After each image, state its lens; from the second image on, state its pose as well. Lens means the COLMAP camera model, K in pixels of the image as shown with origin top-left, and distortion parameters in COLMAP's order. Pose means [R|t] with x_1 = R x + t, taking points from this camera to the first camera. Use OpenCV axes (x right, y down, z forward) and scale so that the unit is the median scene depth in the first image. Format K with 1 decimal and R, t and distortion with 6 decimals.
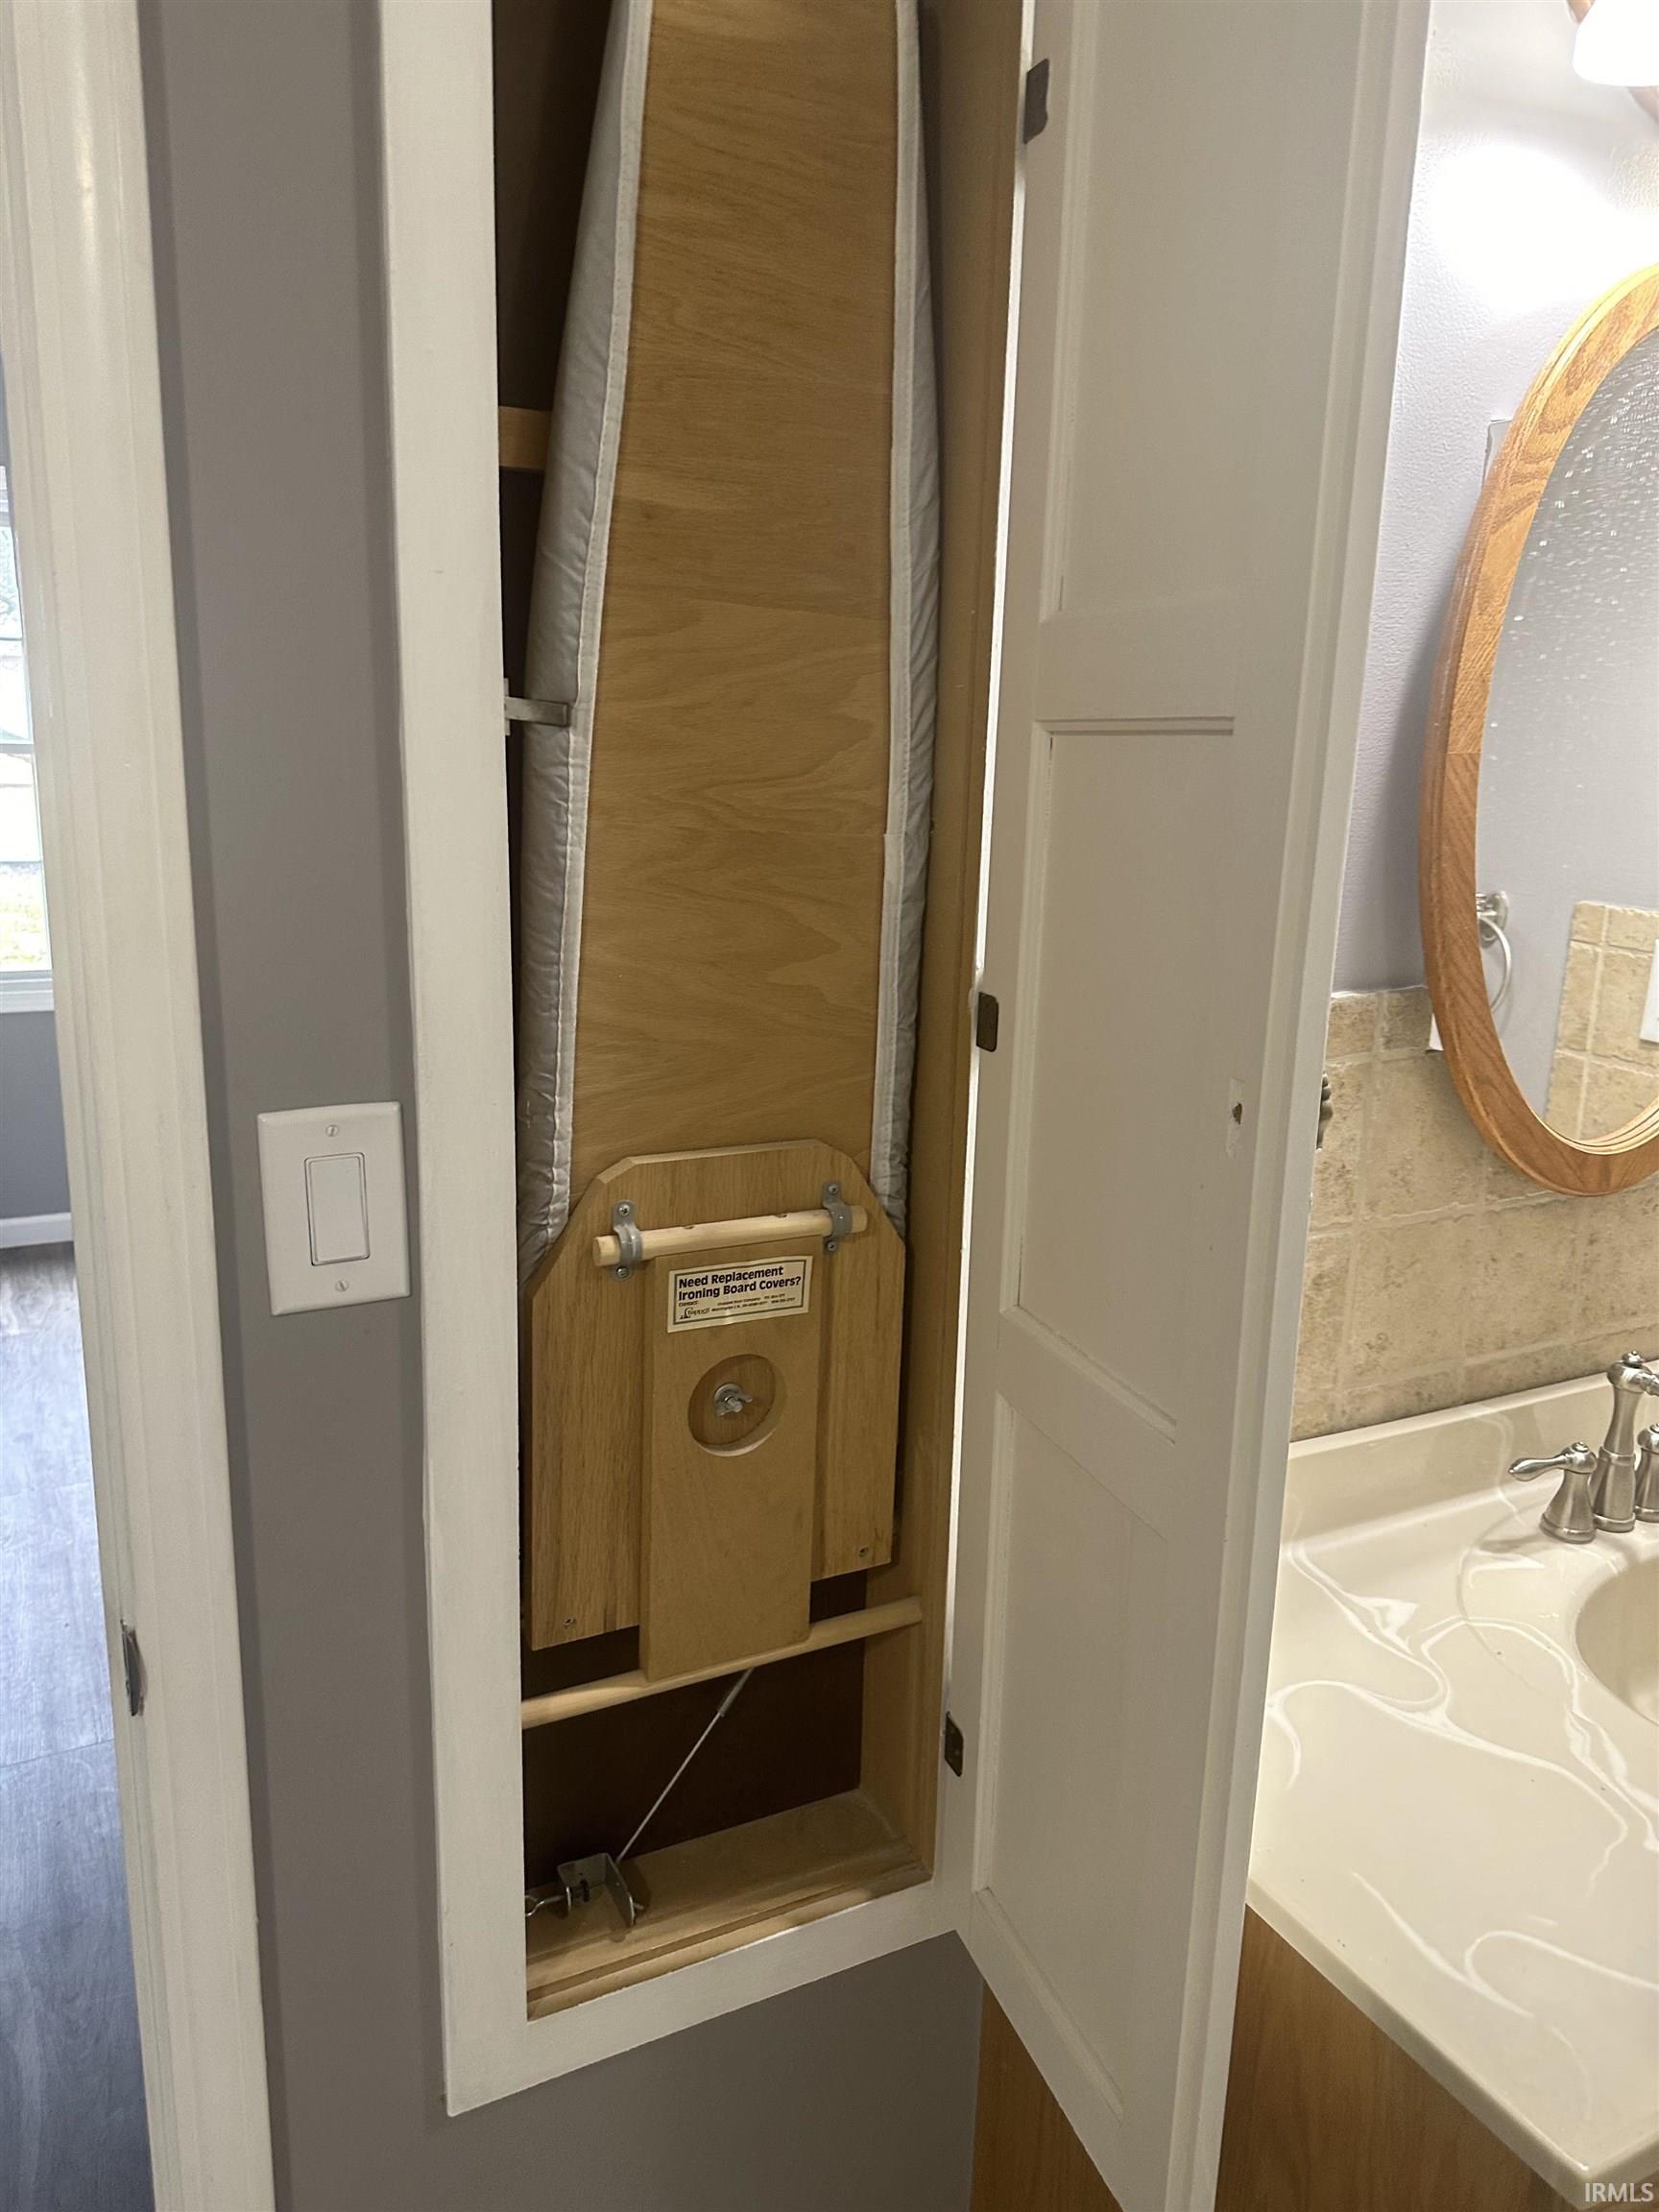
lens RADIAL K [[1557.5, 0, 829.5], [0, 1557.5, 1106.0], [0, 0, 1]] dist [0.046758, -0.040122]
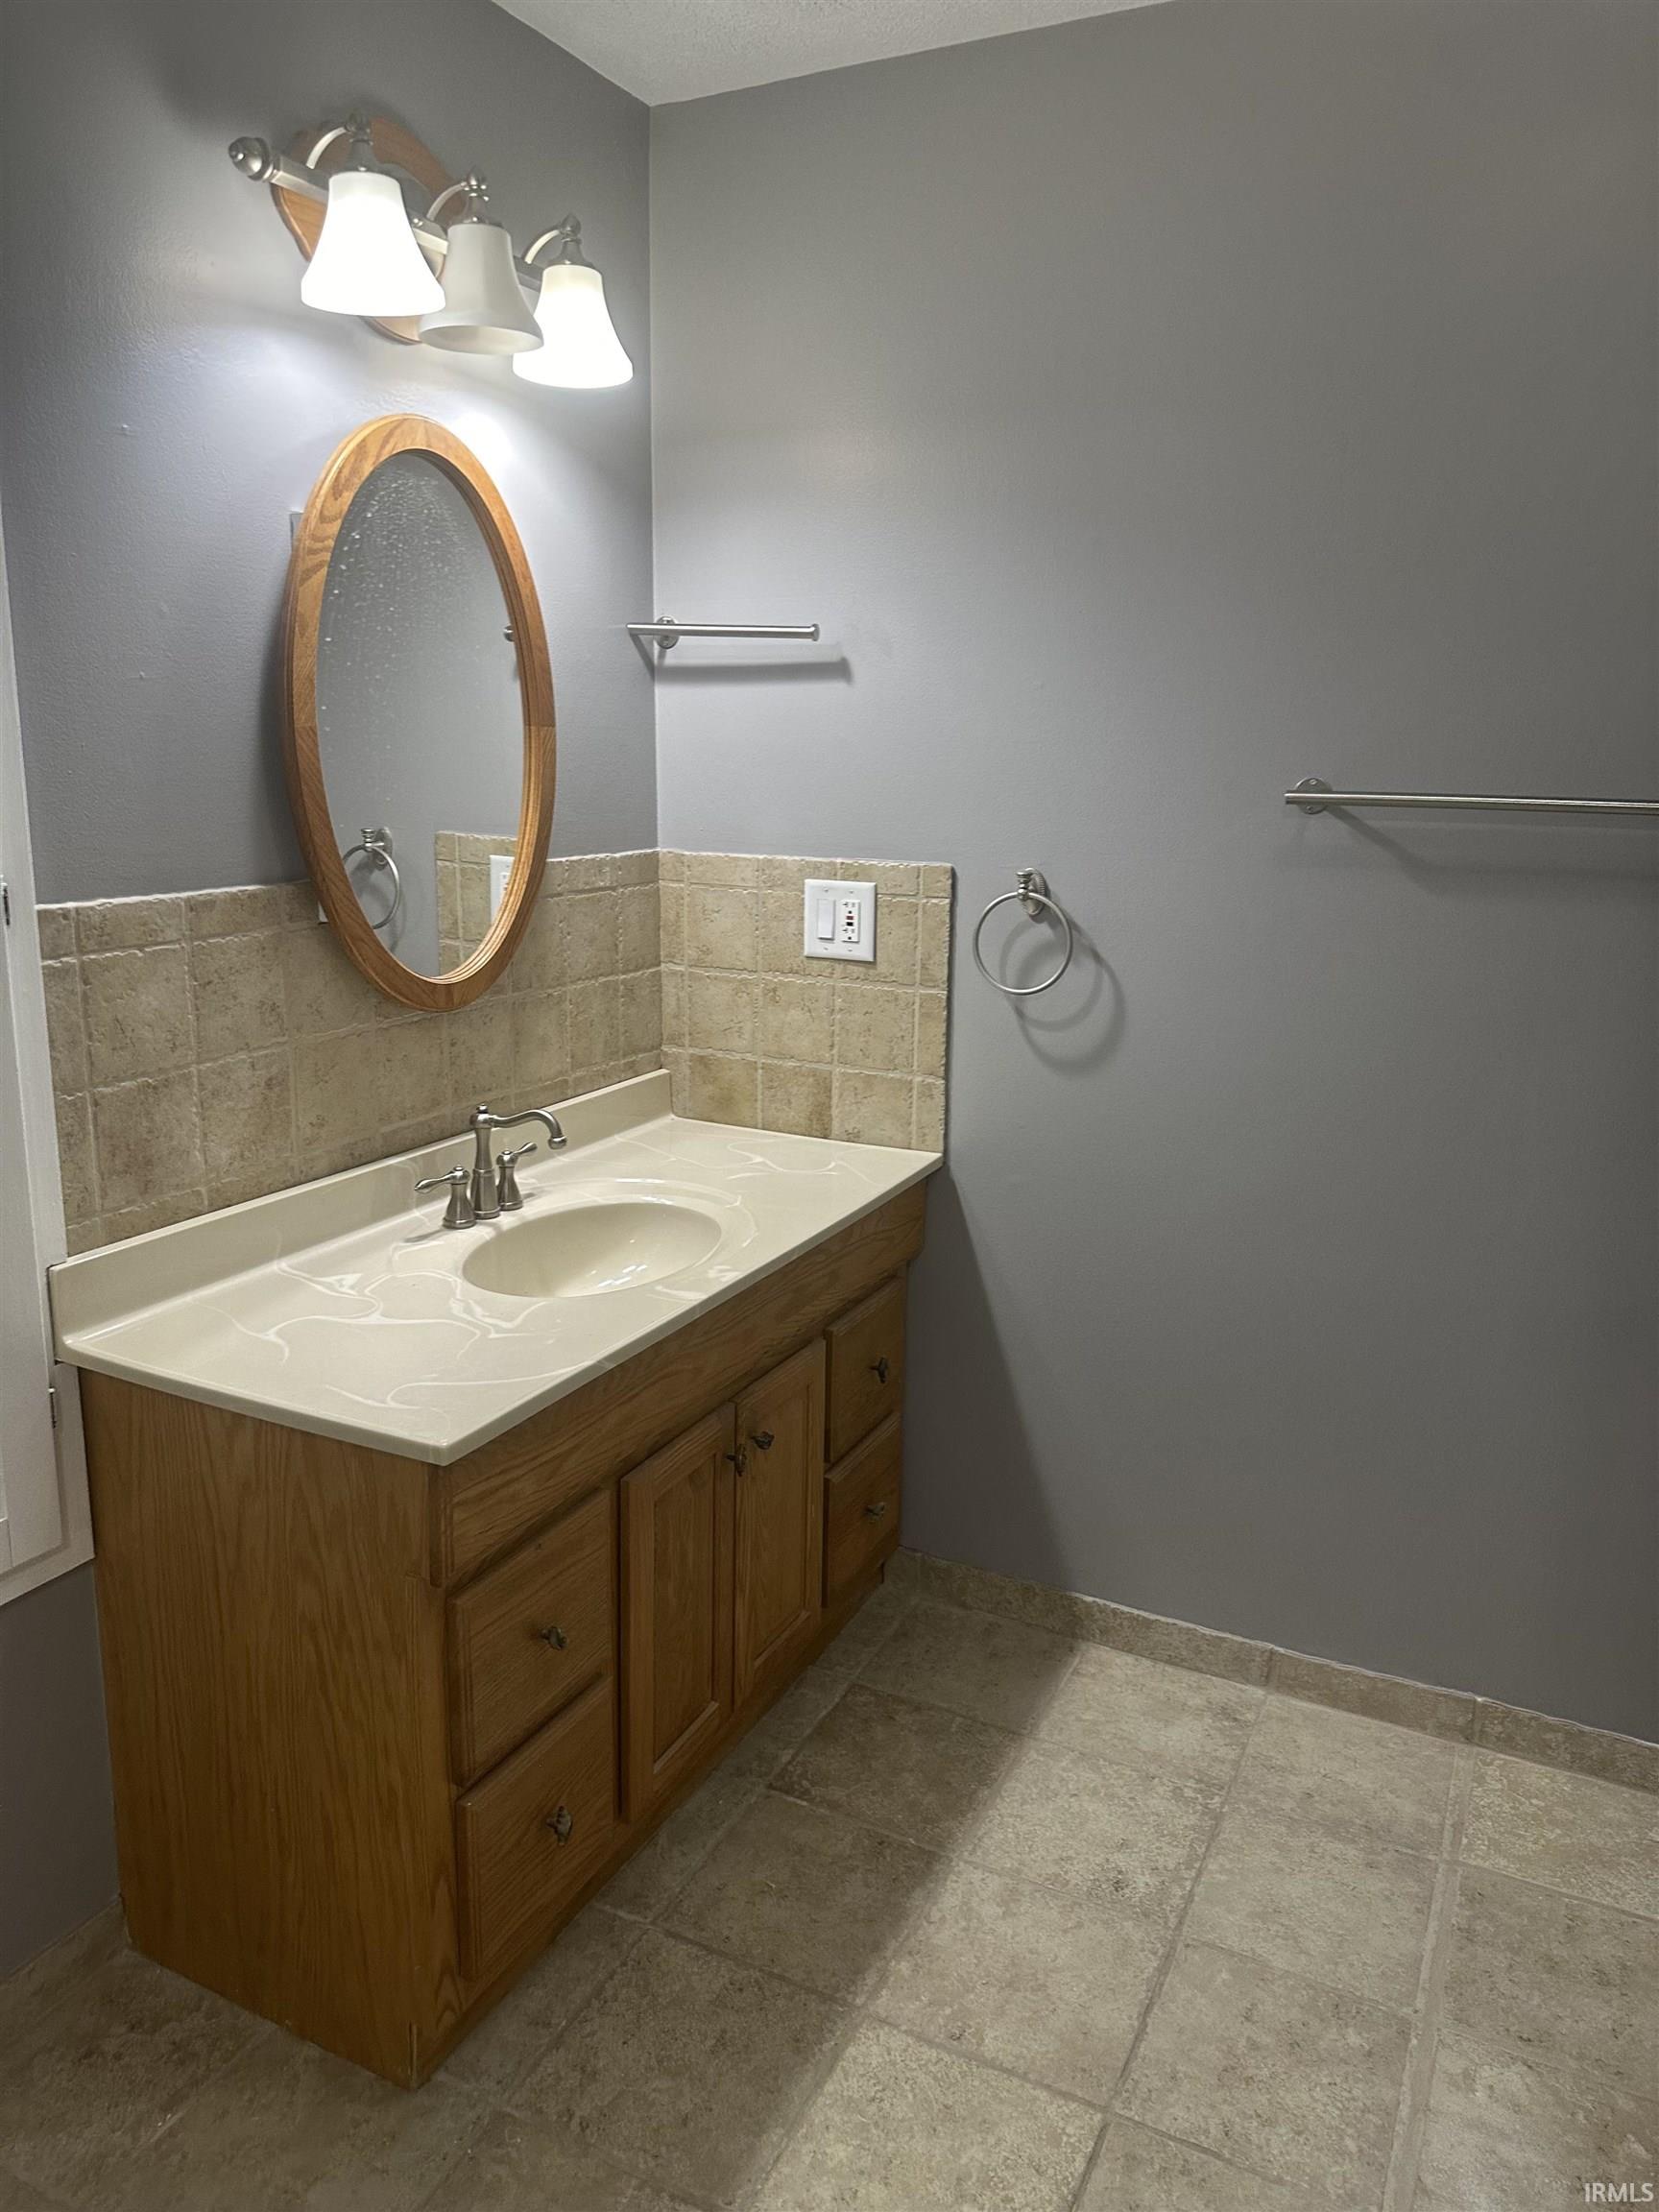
lens RADIAL K [[1604.6, 0, 897.2], [0, 1604.6, 1073.5], [0, 0, 1]] dist [0.052666, -0.016406]
pose [[0.790327, -0.135585, 0.597495, -0.126710], [0.139859, 0.989383, 0.039517, 0.123092], [-0.596509, 0.052333, 0.800898, -0.564822]]
